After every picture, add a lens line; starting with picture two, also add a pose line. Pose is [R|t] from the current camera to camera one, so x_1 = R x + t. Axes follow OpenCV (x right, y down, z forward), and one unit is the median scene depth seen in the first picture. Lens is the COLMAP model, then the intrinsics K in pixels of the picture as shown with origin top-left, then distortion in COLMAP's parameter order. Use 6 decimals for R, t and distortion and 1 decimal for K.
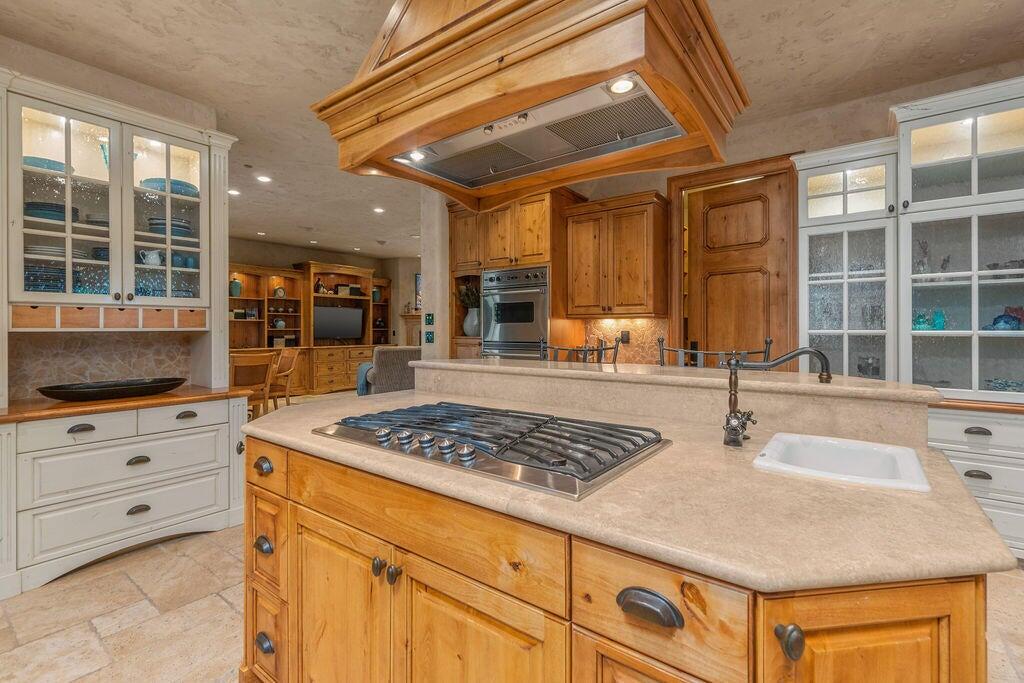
lens RADIAL K [[448.6, 0, 508.7], [0, 448.6, 332.8], [0, 0, 1]] dist [-0.003623, -0.000114]
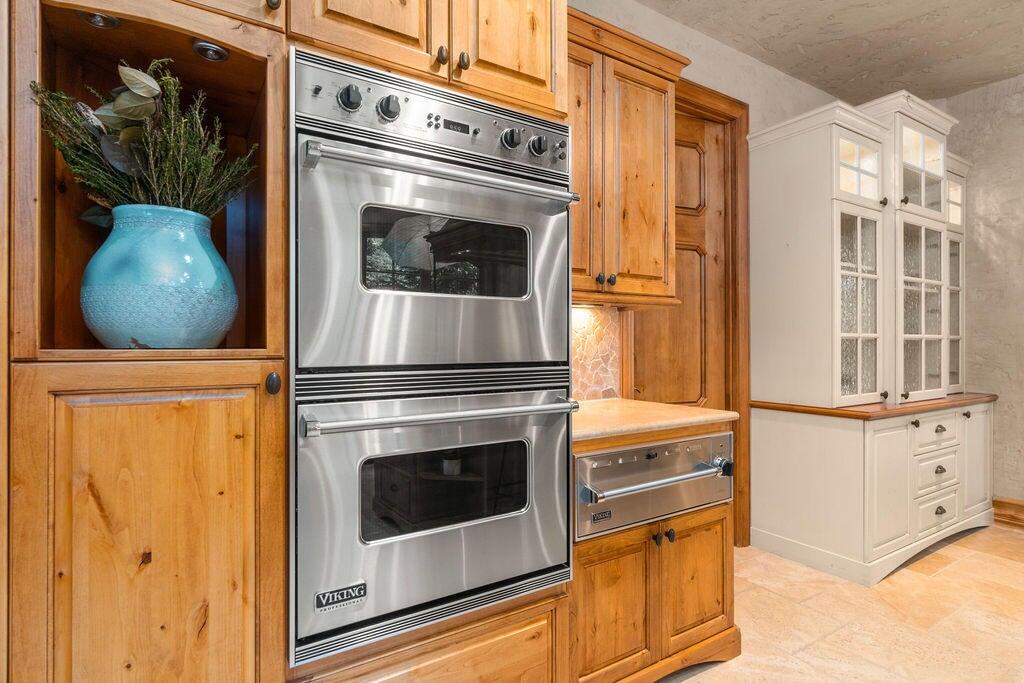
lens RADIAL K [[526.9, 0, 512.8], [0, 526.9, 342.0], [0, 0, 1]] dist [-0.002104, 0.000246]
pose [[0.349676, 0.003829, 0.936863, -0.297315], [0.004062, 0.999976, -0.005602, 0.008627], [-0.936862, 0.005764, 0.349652, 0.944409]]
